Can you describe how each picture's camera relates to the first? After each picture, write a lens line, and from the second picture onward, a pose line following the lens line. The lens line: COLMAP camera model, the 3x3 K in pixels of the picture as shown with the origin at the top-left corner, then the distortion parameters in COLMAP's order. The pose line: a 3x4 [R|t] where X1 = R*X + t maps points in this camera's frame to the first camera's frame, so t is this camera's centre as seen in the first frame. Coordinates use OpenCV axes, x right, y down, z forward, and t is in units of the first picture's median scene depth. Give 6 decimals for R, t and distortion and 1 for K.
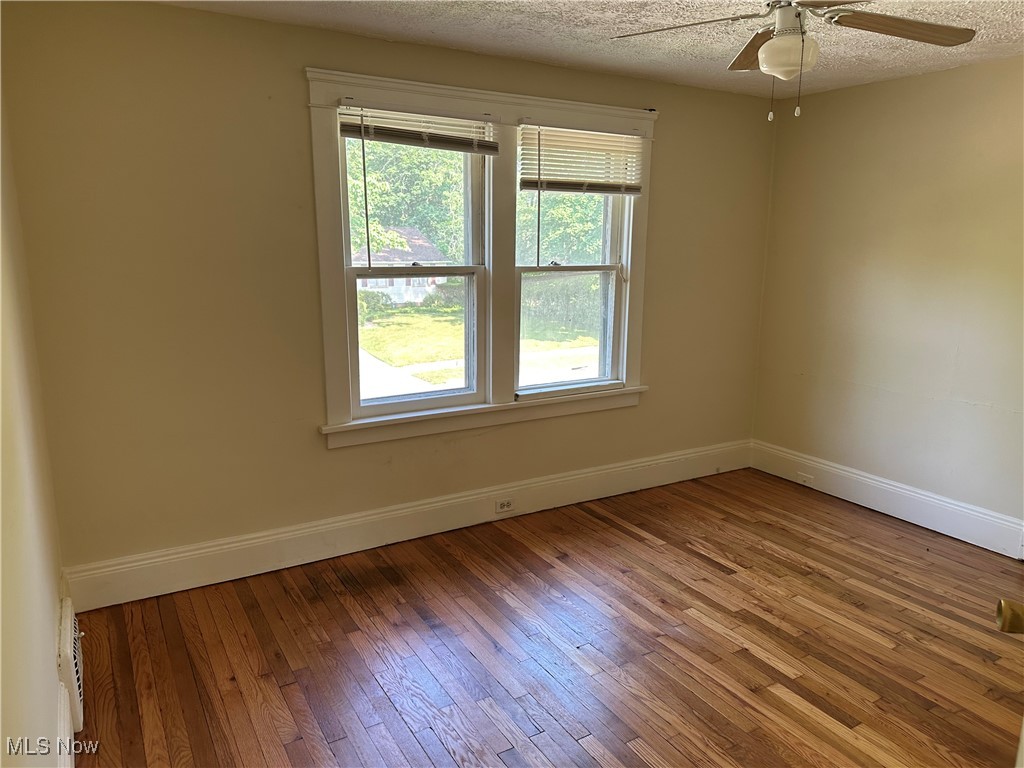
lens RADIAL K [[706.7, 0, 509.5], [0, 706.7, 413.6], [0, 0, 1]] dist [-0.003270, -0.001919]
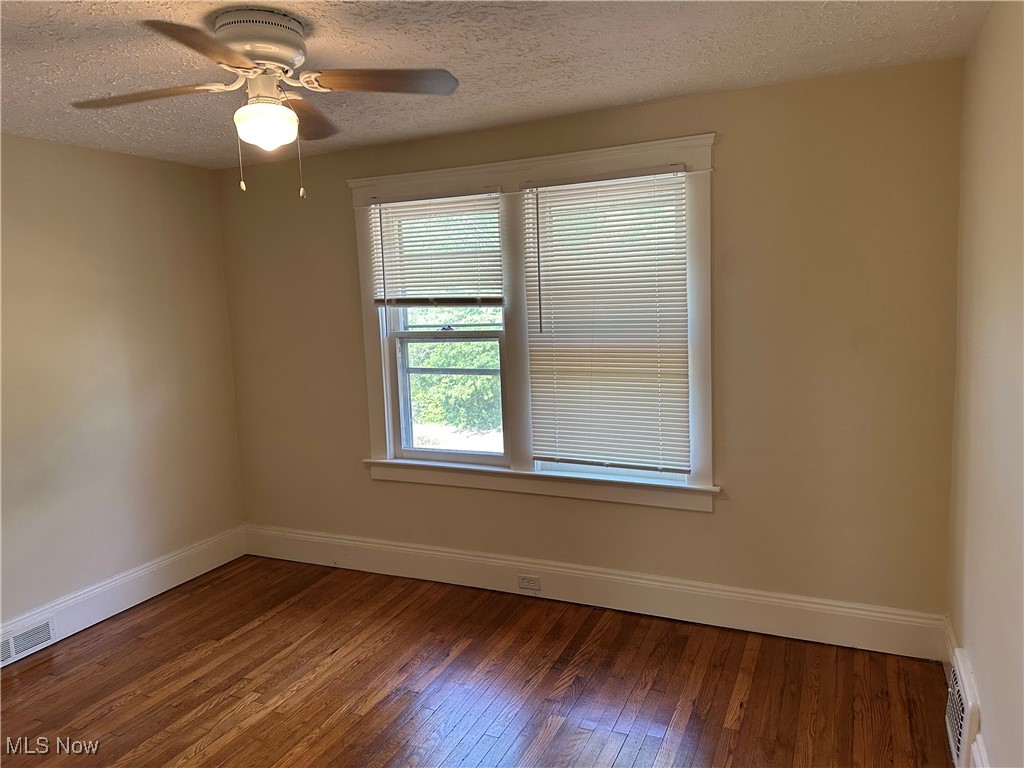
lens RADIAL K [[722.3, 0, 512.0], [0, 722.3, 384.0], [0, 0, 1]] dist [0.001511, -0.005049]
pose [[0.561538, 0.071168, -0.824385, 0.847752], [-0.157512, 0.987271, -0.022062, -0.116768], [0.812321, 0.142239, 0.565600, 0.461357]]
